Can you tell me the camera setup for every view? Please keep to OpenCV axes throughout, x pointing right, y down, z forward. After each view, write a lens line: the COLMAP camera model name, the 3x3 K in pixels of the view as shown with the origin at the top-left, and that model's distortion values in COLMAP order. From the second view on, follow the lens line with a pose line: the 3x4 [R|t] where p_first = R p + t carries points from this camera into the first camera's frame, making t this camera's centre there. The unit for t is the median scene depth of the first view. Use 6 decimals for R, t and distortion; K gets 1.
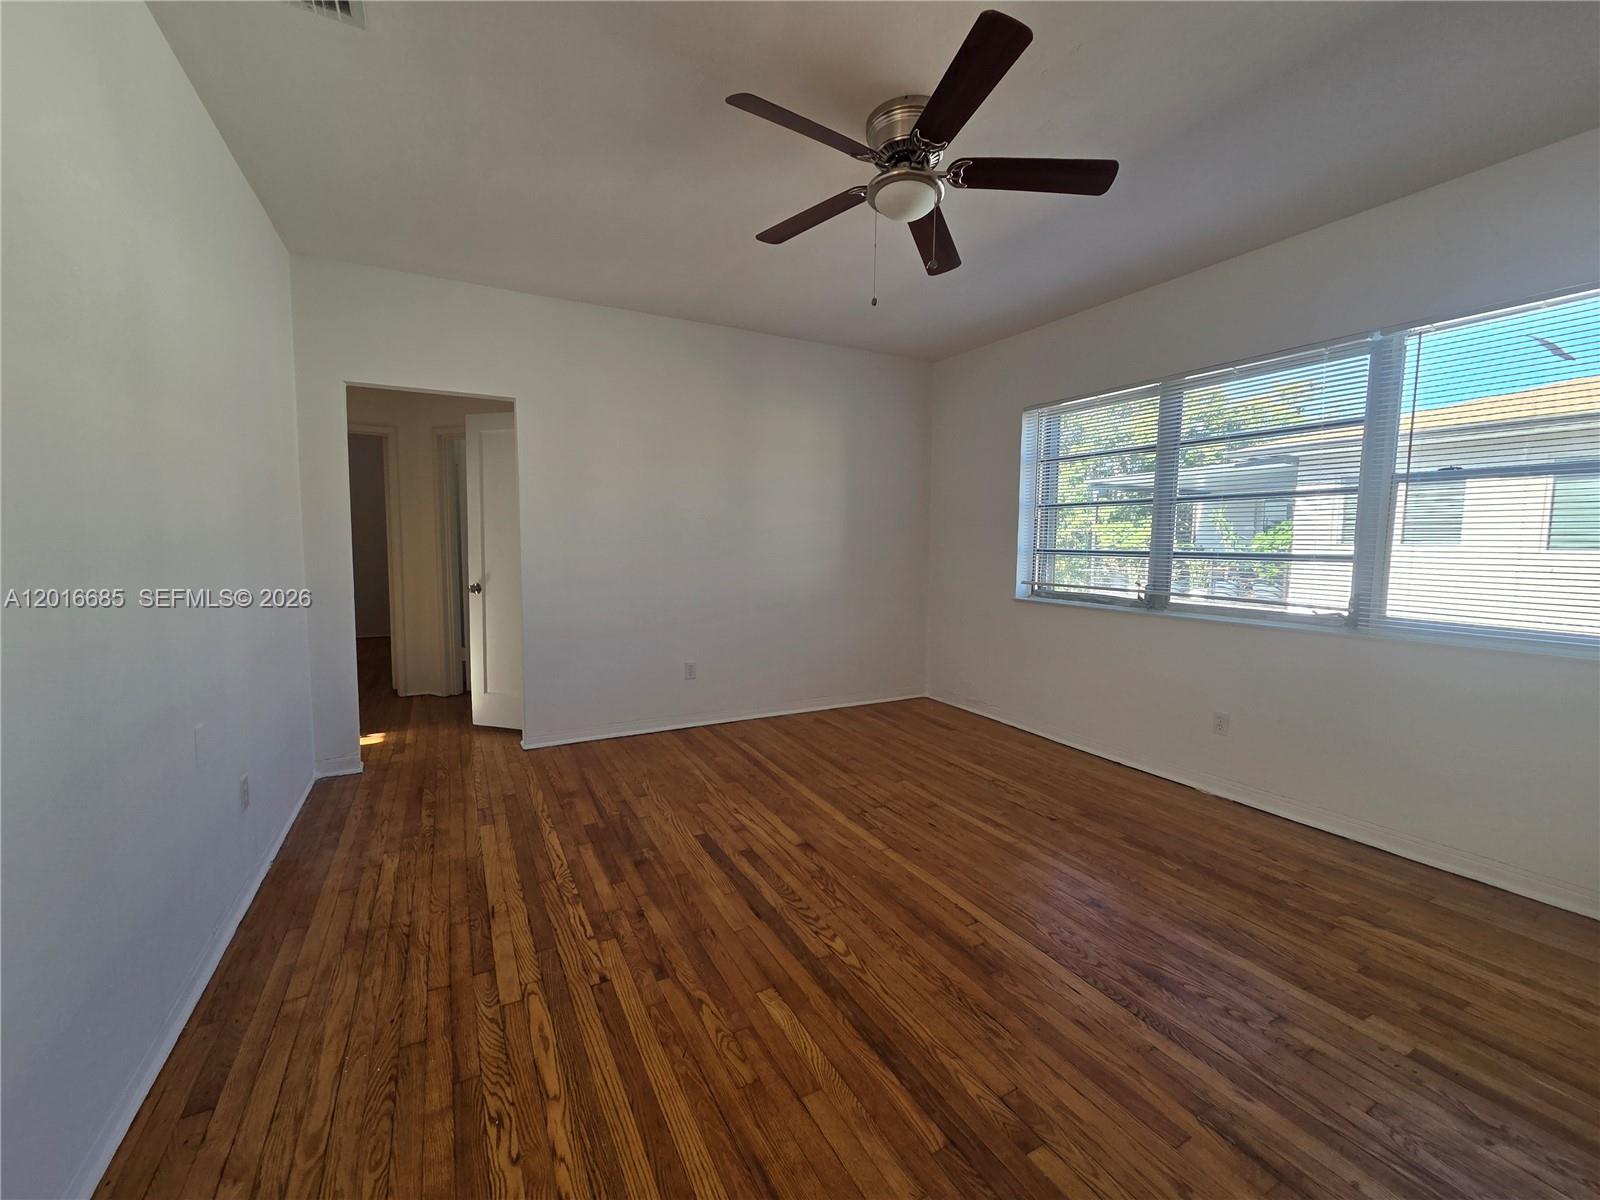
lens RADIAL K [[652.2, 0, 792.3], [0, 652.2, 602.4], [0, 0, 1]] dist [0.002792, -0.001042]
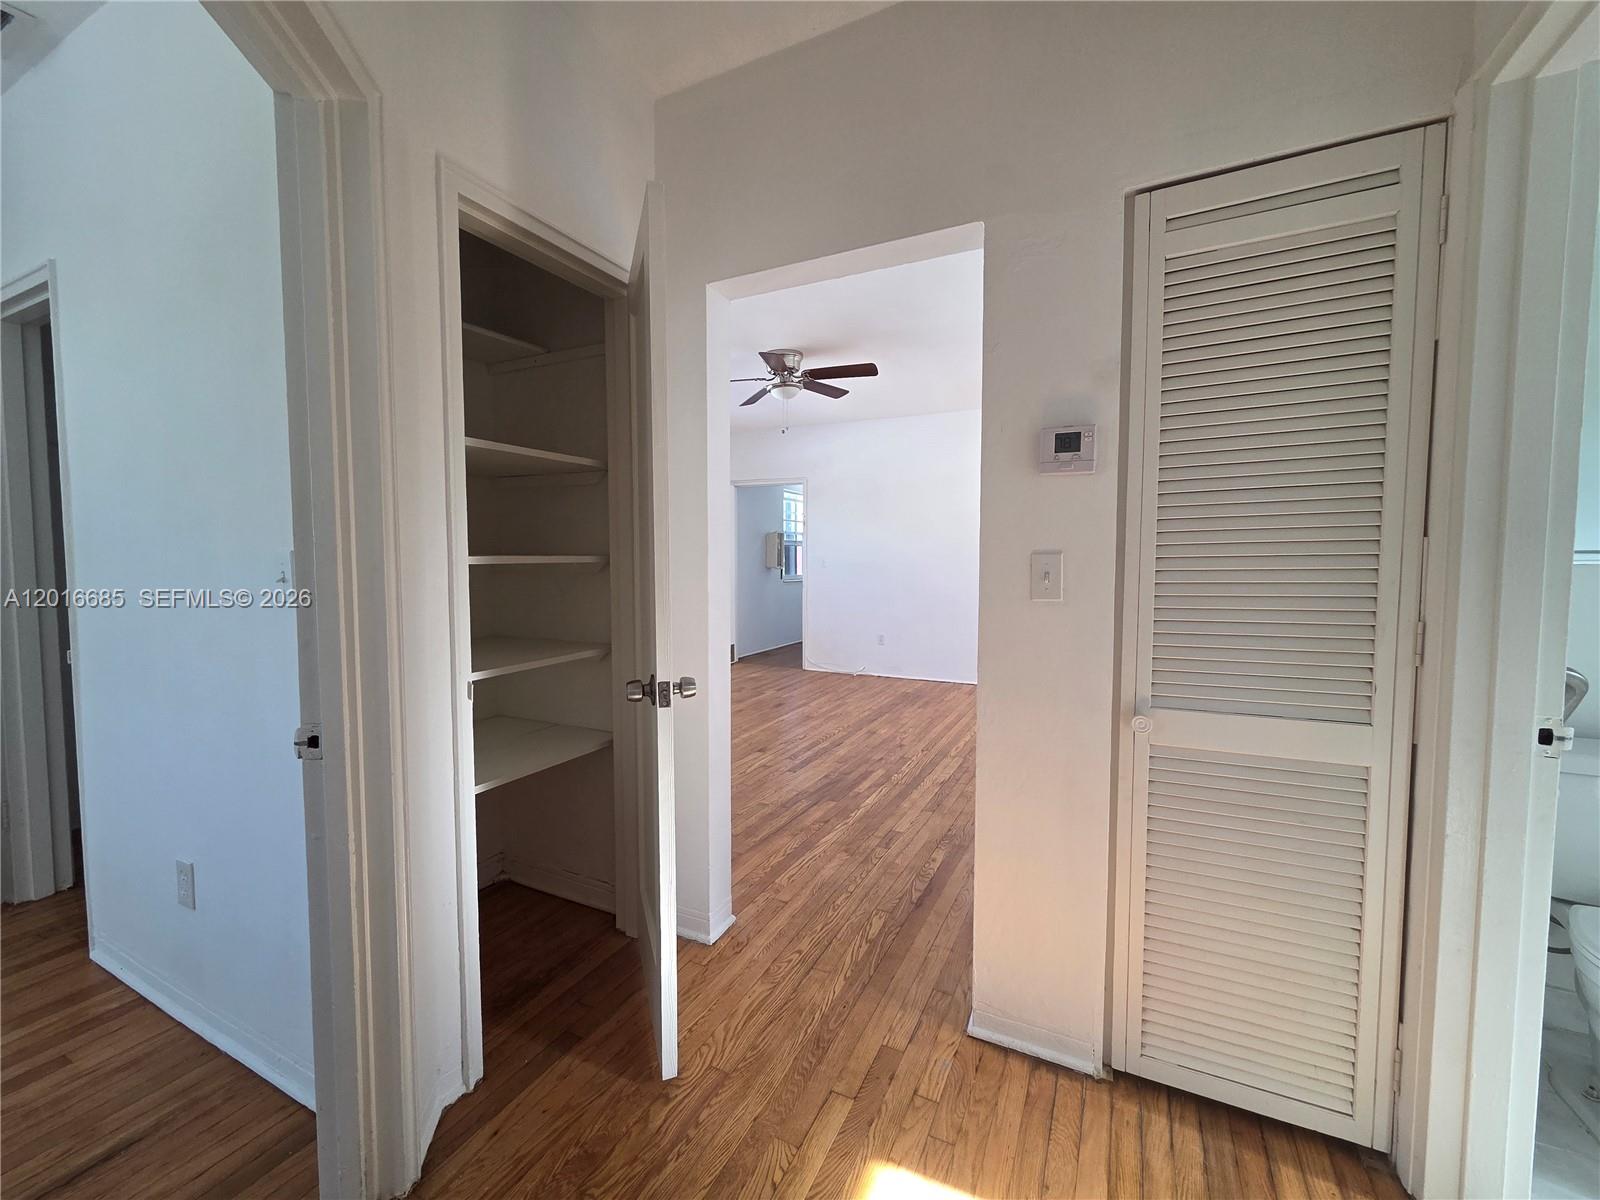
lens RADIAL K [[652.2, 0, 796.3], [0, 652.2, 593.5], [0, 0, 1]] dist [0.002792, -0.001042]
pose [[-0.575777, -0.057636, 0.815573, -1.279740], [0.069725, 0.990417, 0.119216, -0.175772], [-0.814629, 0.125508, -0.566240, 1.784492]]
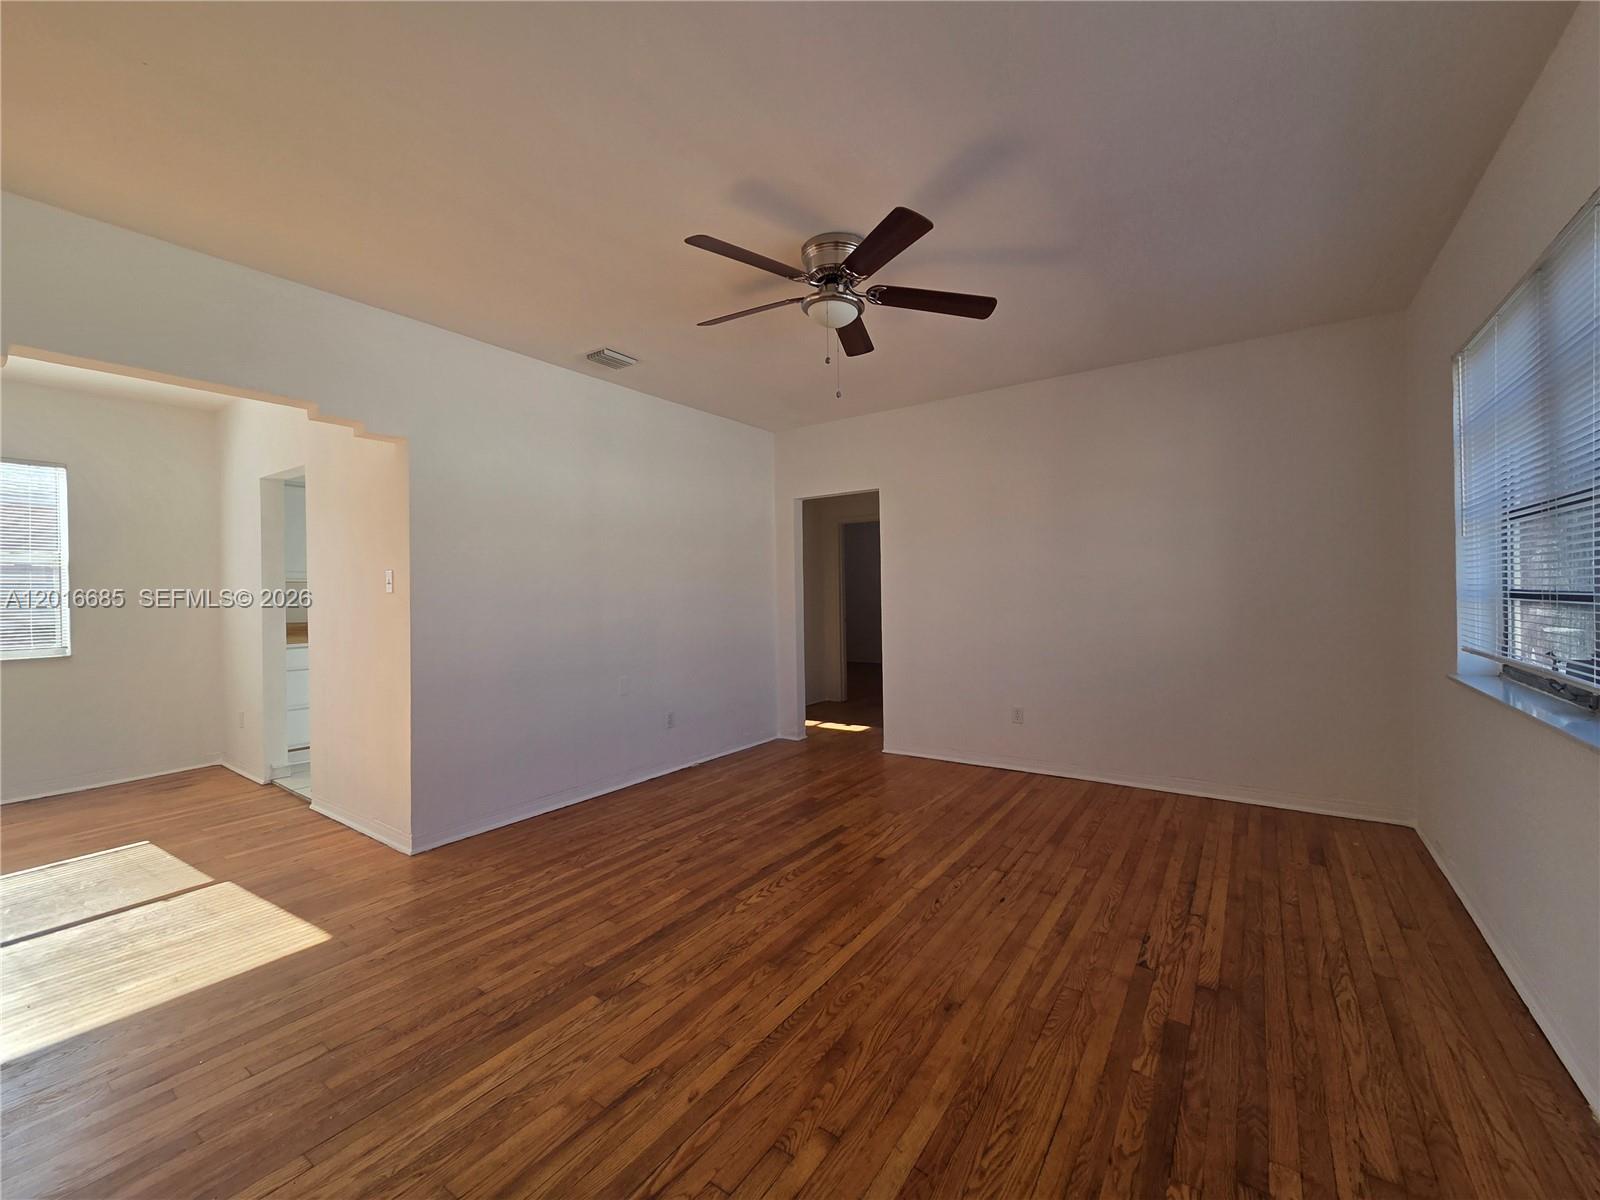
lens RADIAL K [[652.2, 0, 798.7], [0, 652.2, 595.7], [0, 0, 1]] dist [0.002792, -0.001042]
pose [[0.453899, -0.013733, -0.890947, 0.981487], [-0.063689, 0.996824, -0.047811, -0.019996], [0.888774, 0.078445, 0.451583, 0.336540]]
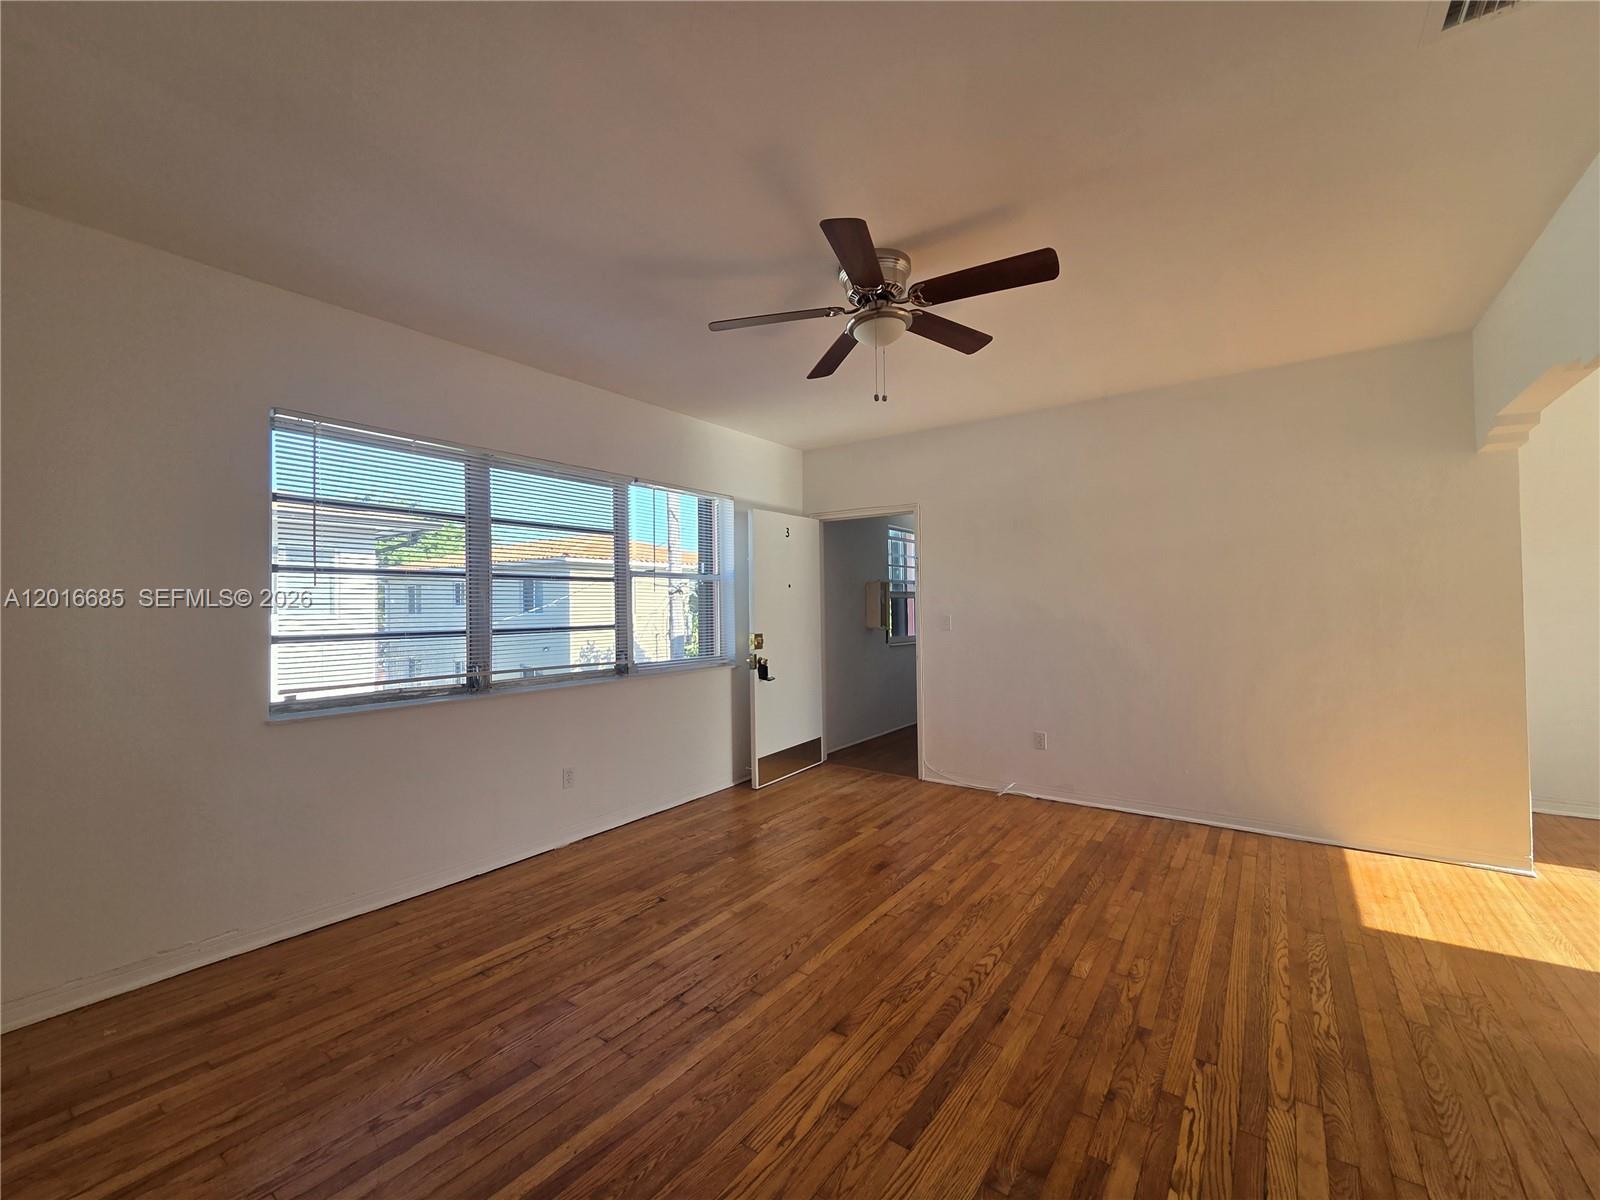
lens RADIAL K [[652.2, 0, 797.3], [0, 652.2, 593.3], [0, 0, 1]] dist [0.002792, -0.001042]
pose [[-0.431620, 0.013965, 0.901948, -0.652172], [0.093788, 0.995156, 0.029473, -0.154855], [-0.897167, 0.097313, -0.430839, 1.337691]]
